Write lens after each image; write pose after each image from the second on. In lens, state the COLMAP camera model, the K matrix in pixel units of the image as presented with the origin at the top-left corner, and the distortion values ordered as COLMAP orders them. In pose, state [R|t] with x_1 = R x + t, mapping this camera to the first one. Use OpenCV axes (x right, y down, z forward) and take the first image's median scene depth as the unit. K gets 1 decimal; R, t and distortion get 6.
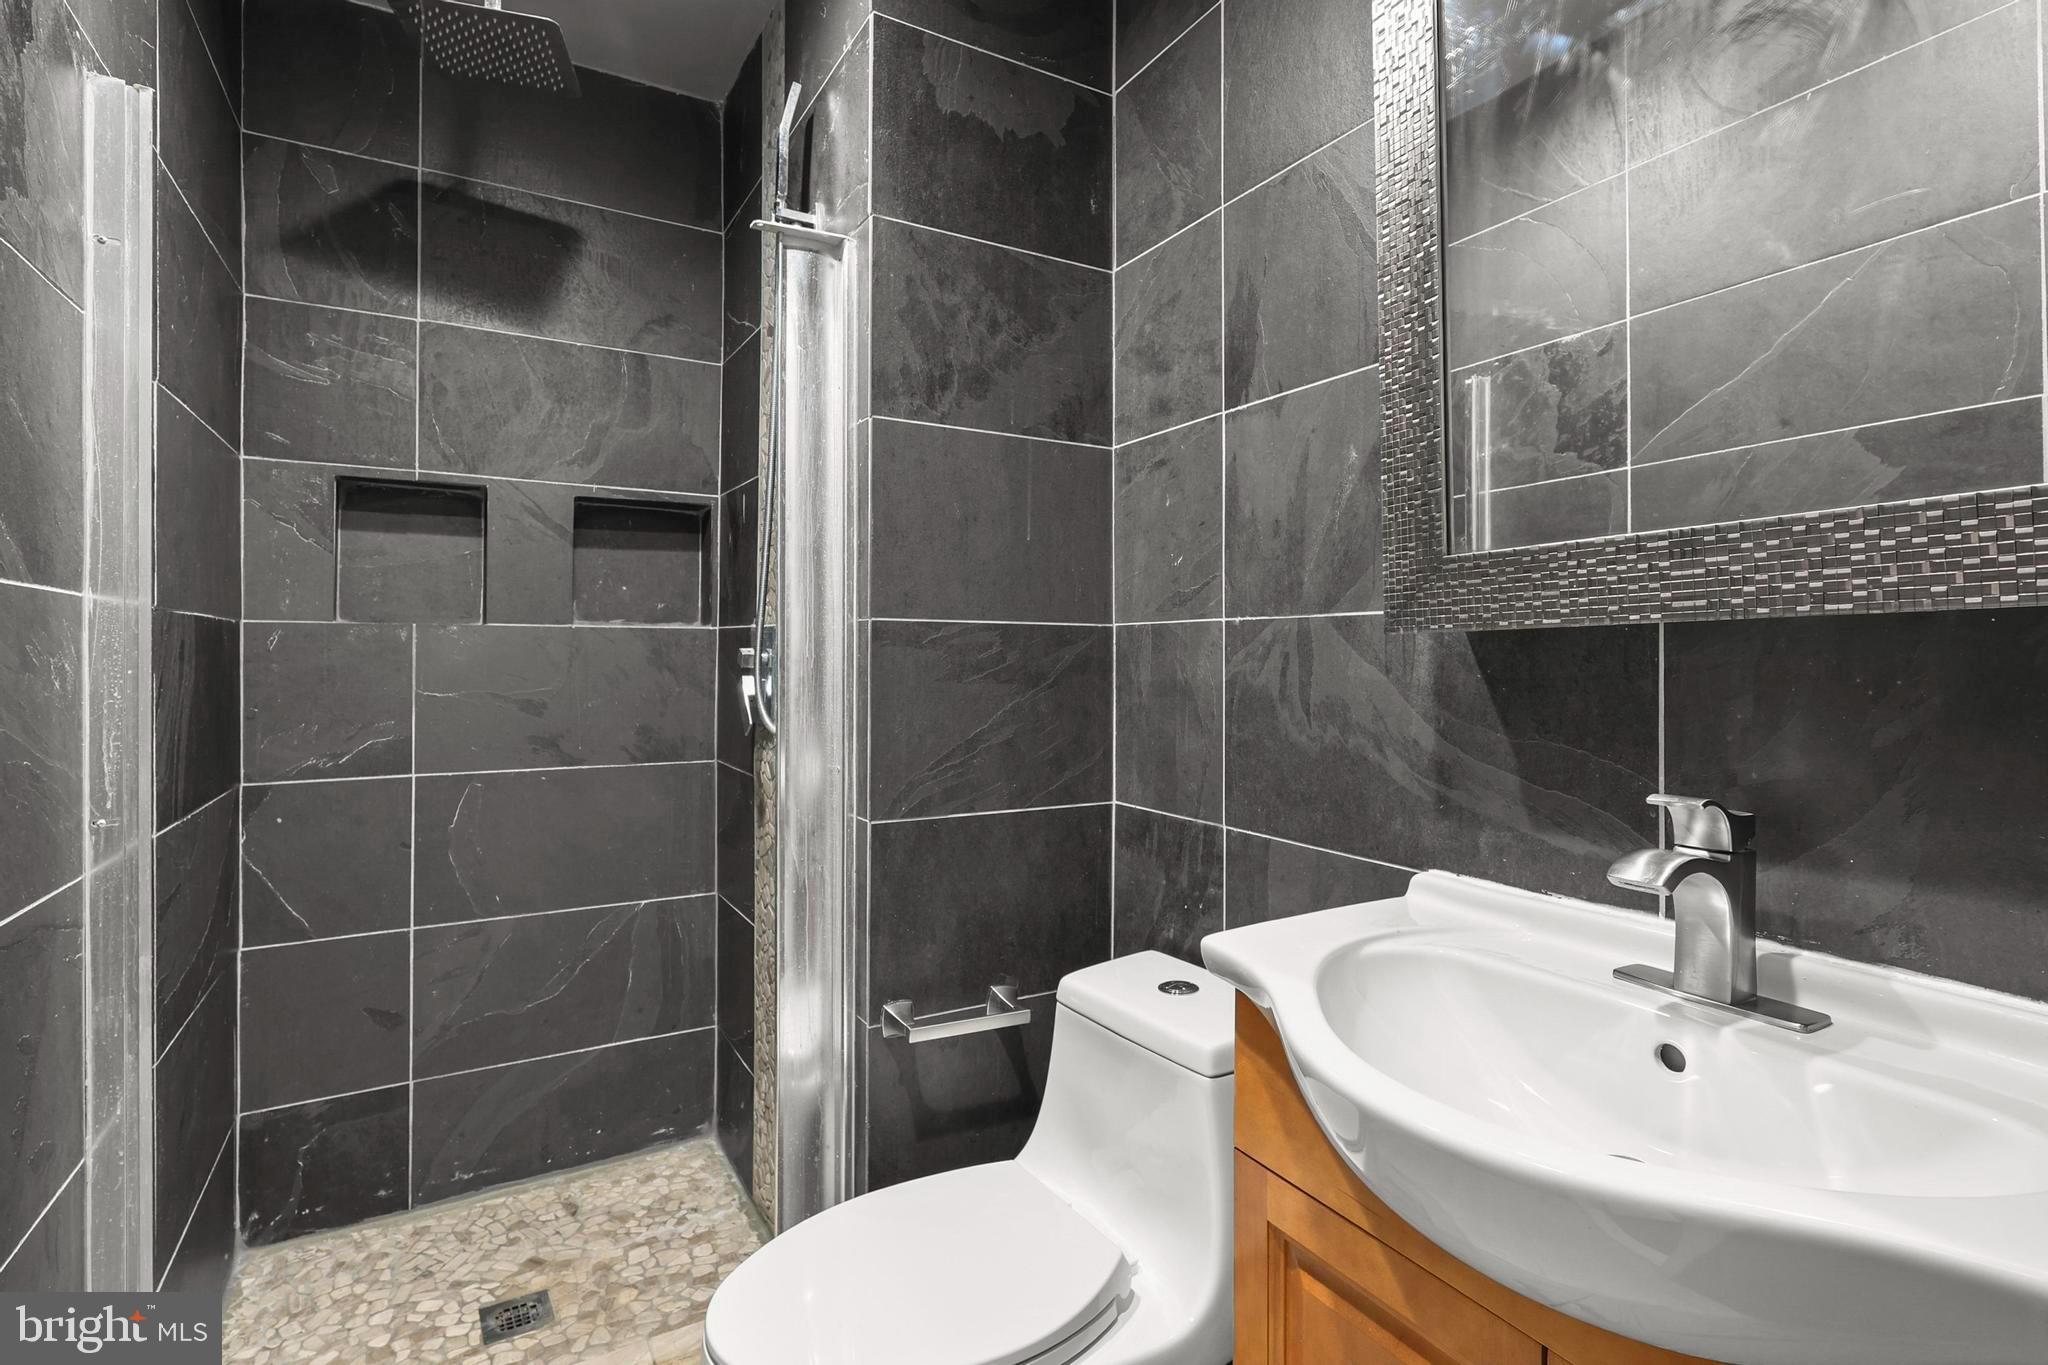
lens RADIAL K [[959.3, 0, 1027.1], [0, 959.3, 660.4], [0, 0, 1]] dist [0.005807, -0.000051]
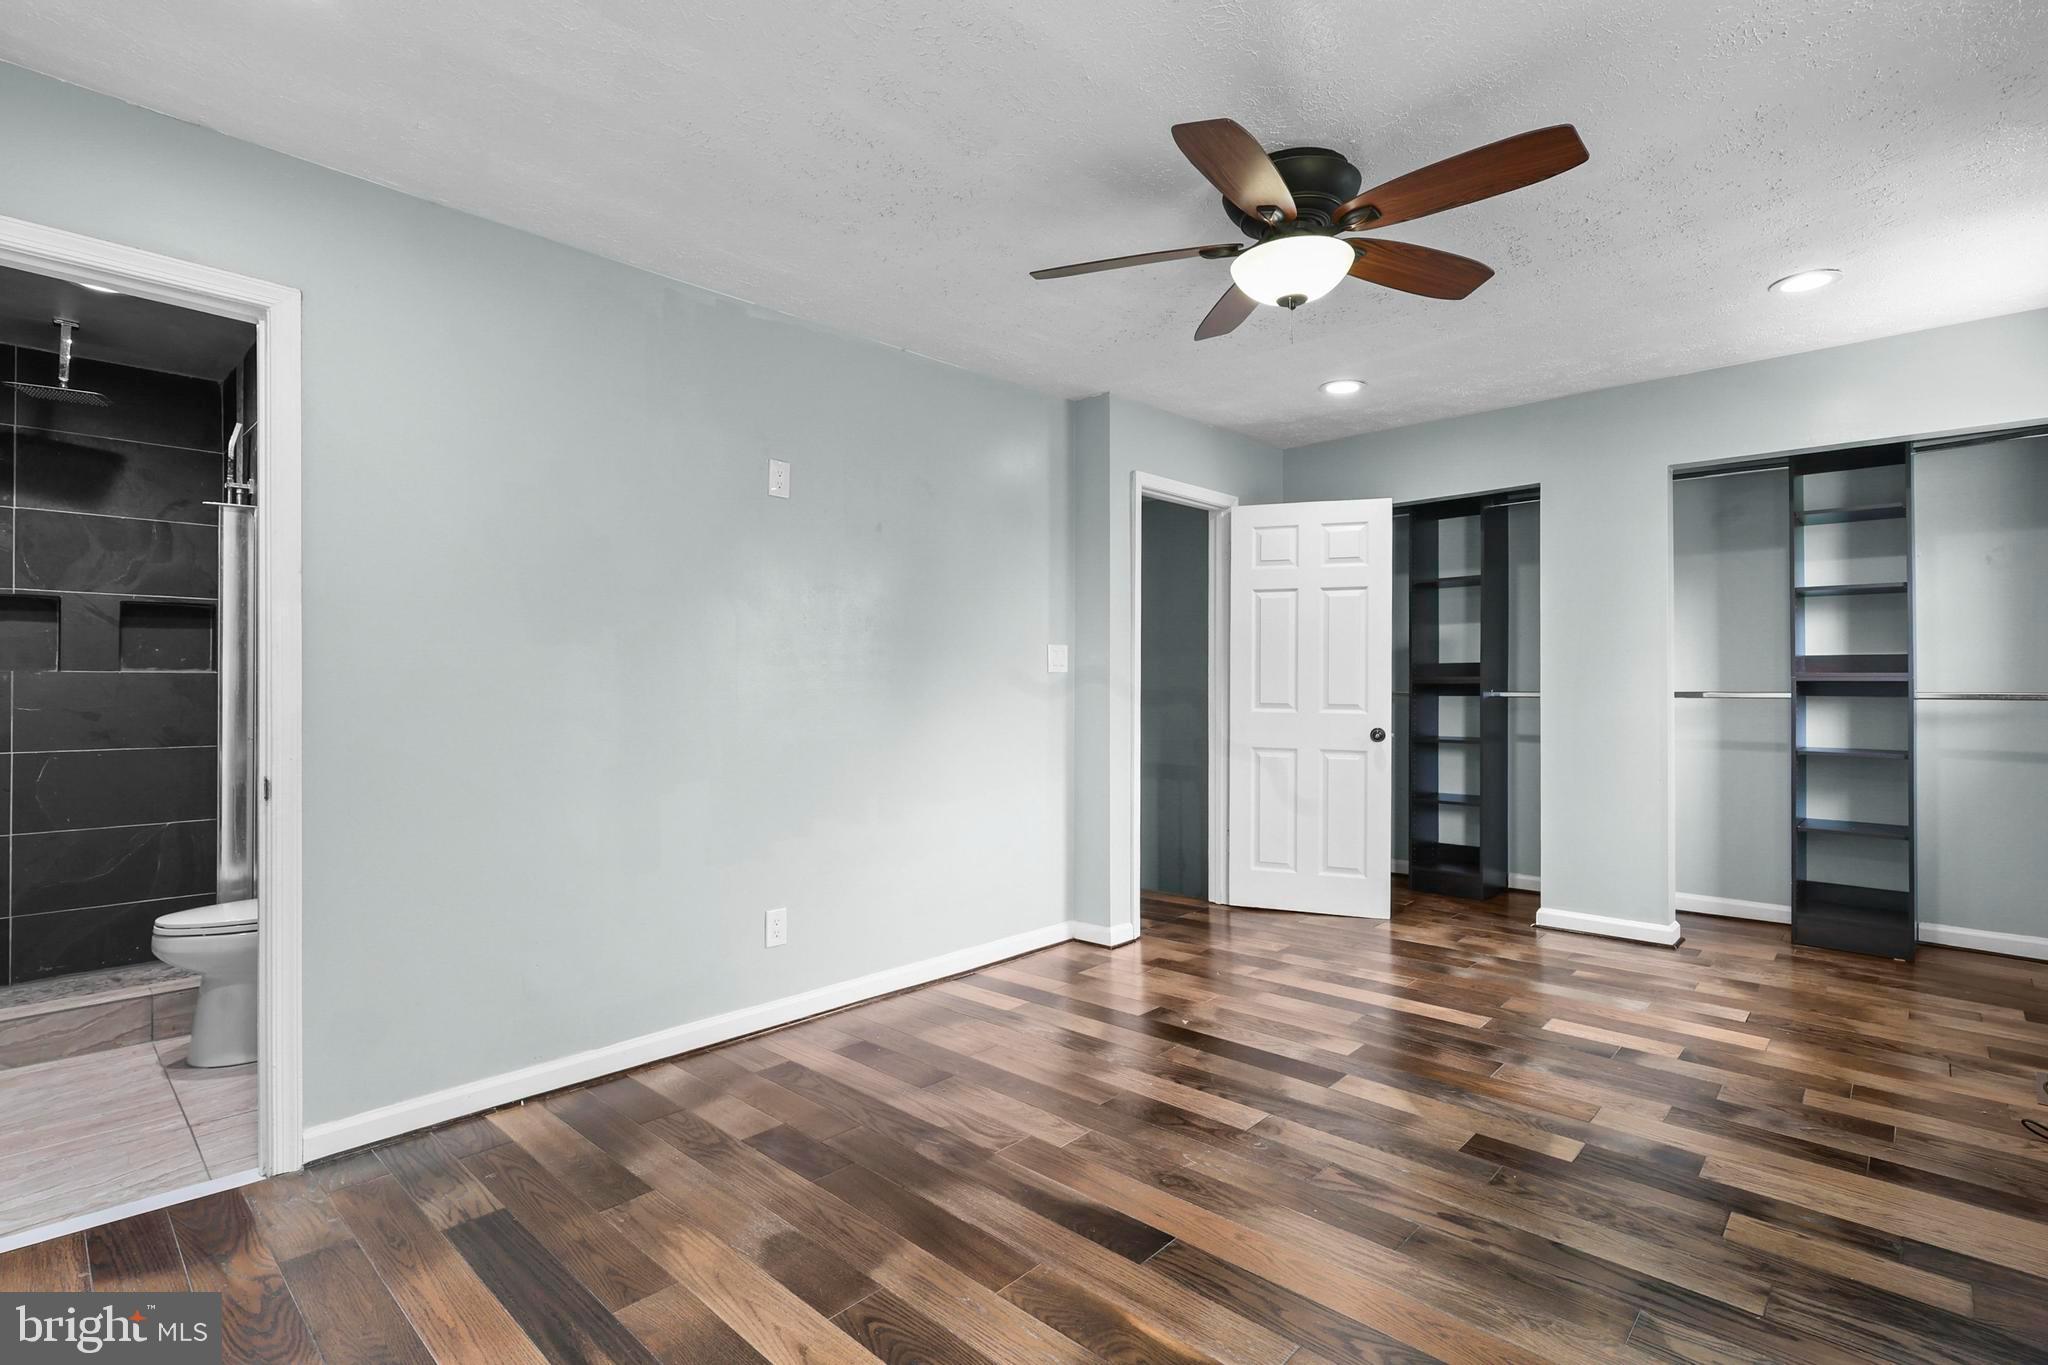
lens RADIAL K [[959.3, 0, 1023.3], [0, 959.3, 685.3], [0, 0, 1]] dist [0.005807, -0.000051]
pose [[0.963422, -0.001298, 0.267984, 0.692454], [0.001017, 0.999999, 0.001186, -0.011138], [-0.267985, -0.000870, 0.963423, -1.228166]]
